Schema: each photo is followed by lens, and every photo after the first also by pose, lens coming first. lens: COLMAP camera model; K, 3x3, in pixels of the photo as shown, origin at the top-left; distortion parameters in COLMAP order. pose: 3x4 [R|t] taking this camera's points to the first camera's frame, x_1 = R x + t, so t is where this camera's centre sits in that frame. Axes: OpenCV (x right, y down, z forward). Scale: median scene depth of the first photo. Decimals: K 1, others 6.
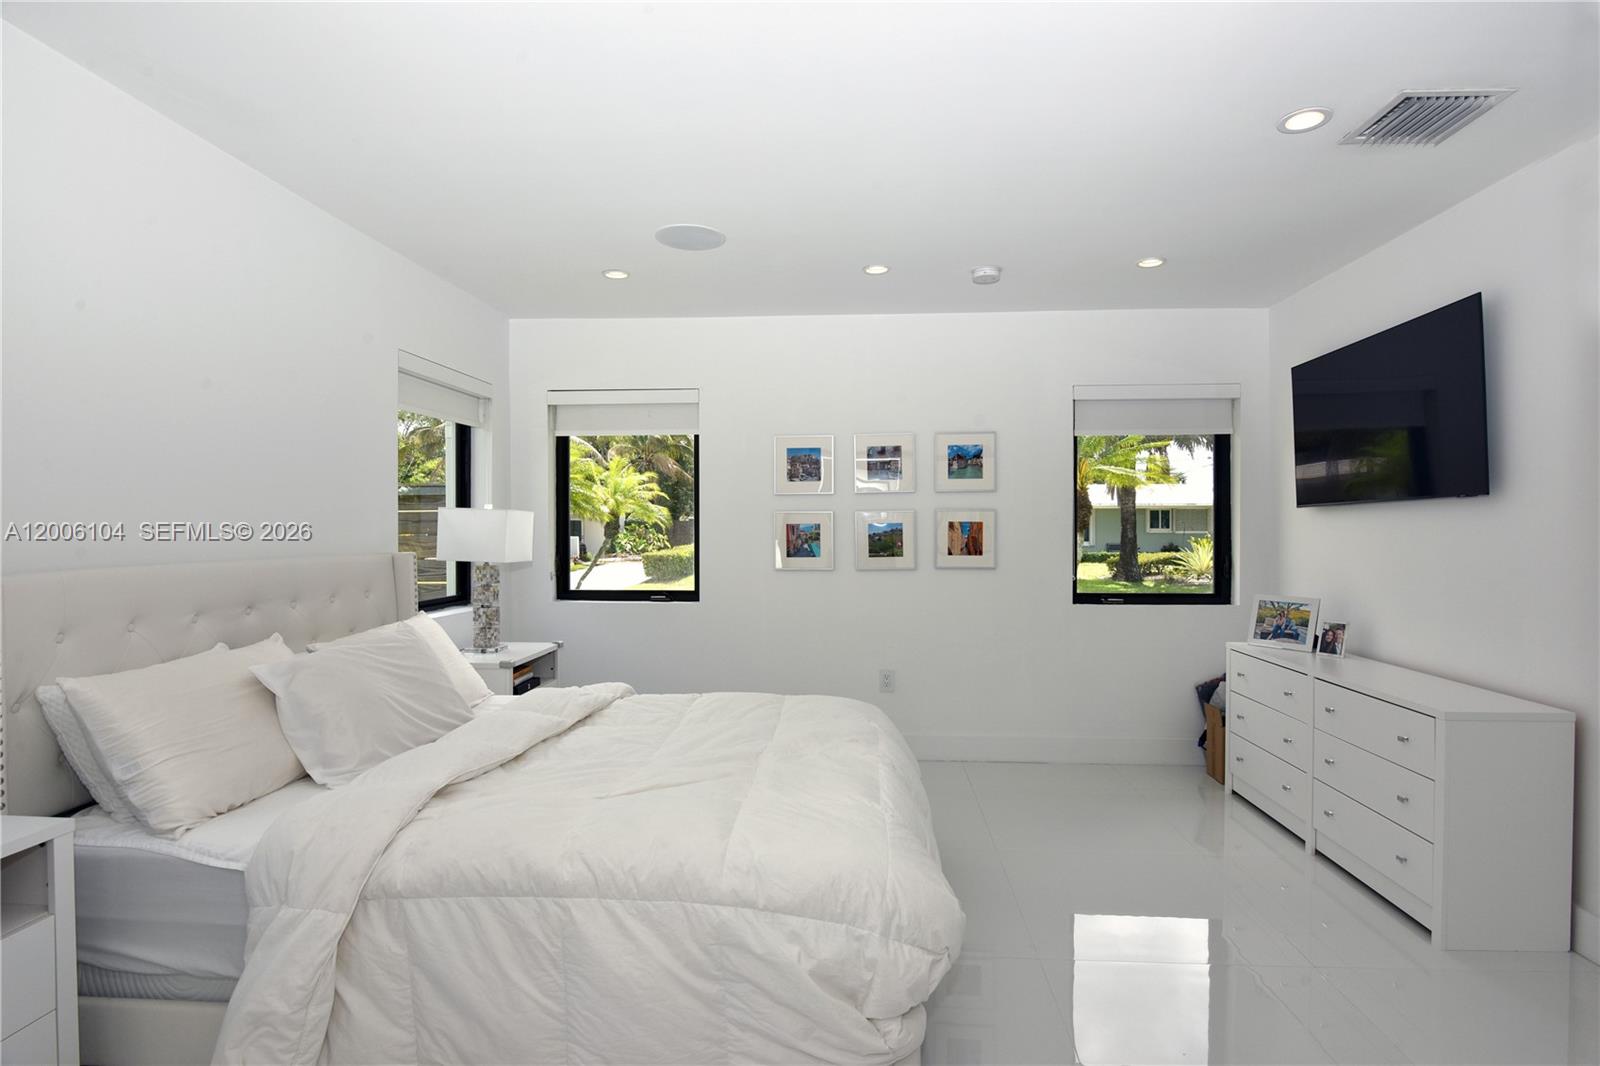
lens RADIAL K [[783.9, 0, 797.6], [0, 783.9, 532.8], [0, 0, 1]] dist [-0.017568, -0.001311]
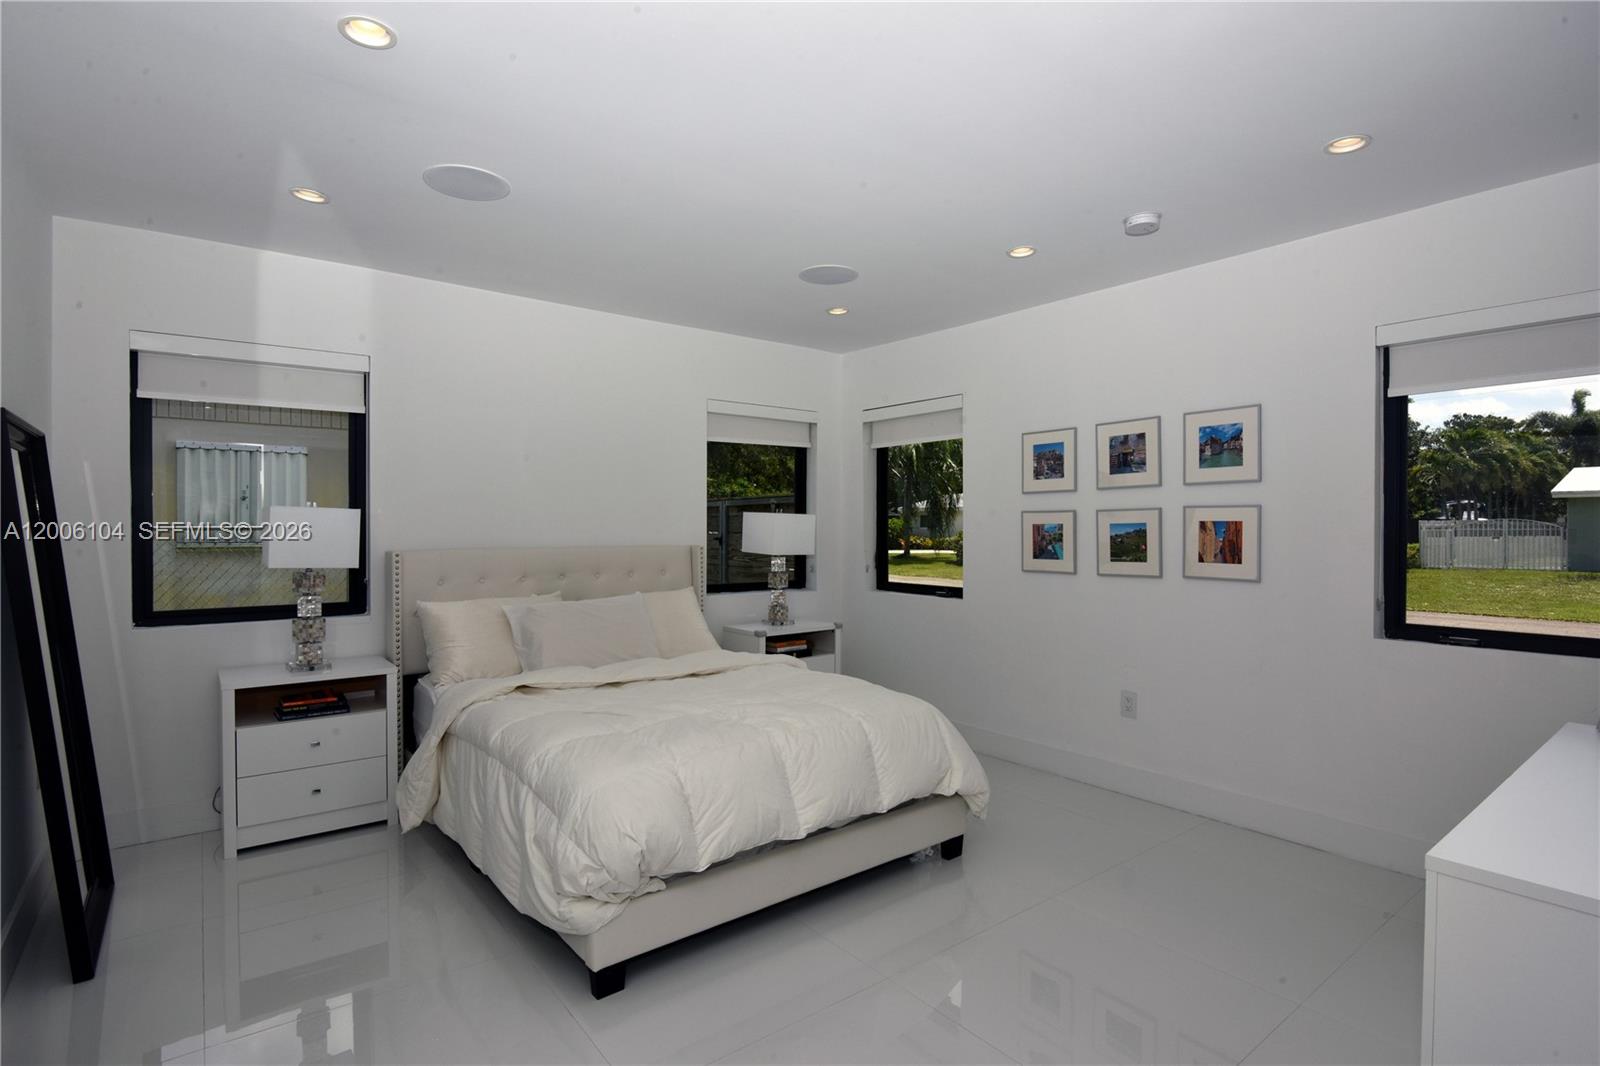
lens RADIAL K [[783.9, 0, 797.6], [0, 783.9, 532.8], [0, 0, 1]] dist [-0.017568, -0.001311]
pose [[0.673124, 0.006881, -0.739497, 0.509993], [-0.006156, 0.999974, 0.003701, -0.002395], [0.739504, 0.002061, 0.673149, 0.144708]]
